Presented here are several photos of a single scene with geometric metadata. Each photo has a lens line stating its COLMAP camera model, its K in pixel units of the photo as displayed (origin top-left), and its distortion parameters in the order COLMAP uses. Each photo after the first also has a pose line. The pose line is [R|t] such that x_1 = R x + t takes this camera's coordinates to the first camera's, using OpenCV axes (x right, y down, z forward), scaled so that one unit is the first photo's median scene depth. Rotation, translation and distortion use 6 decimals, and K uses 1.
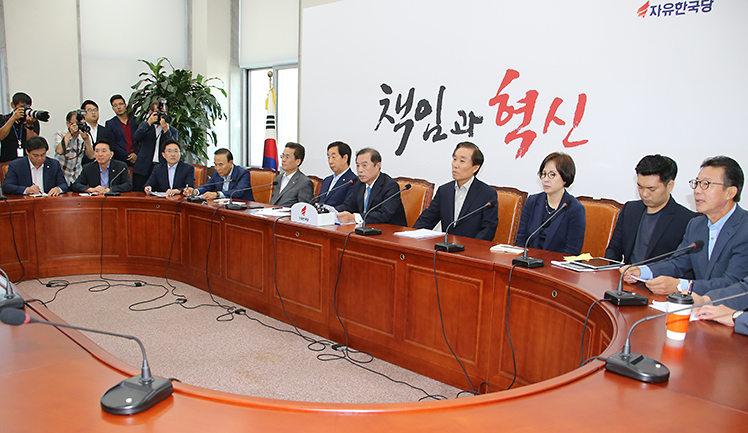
lens RADIAL K [[613.7, 0, 374.0], [0, 613.7, 216.5], [0, 0, 1]] dist [-0.004522, -0.001107]
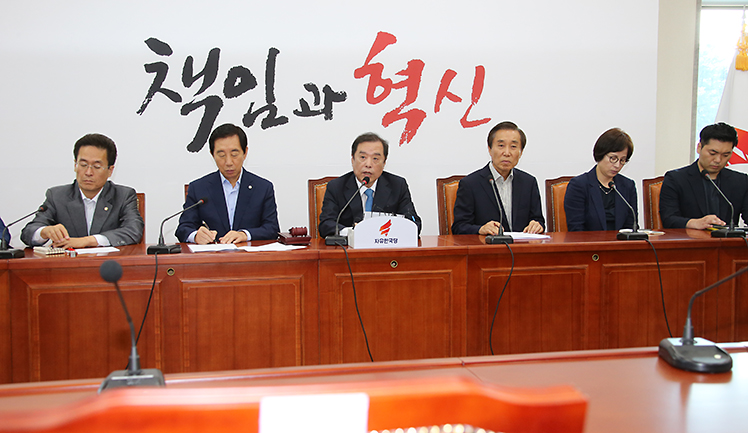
lens RADIAL K [[855.7, 0, 374.0], [0, 855.7, 216.5], [0, 0, 1]] dist [0.134220, -0.001326]
pose [[0.571638, -0.106360, 0.813583, -0.725765], [0.134514, 0.990295, 0.034949, -0.046553], [-0.809405, 0.089460, 0.580397, 0.398231]]
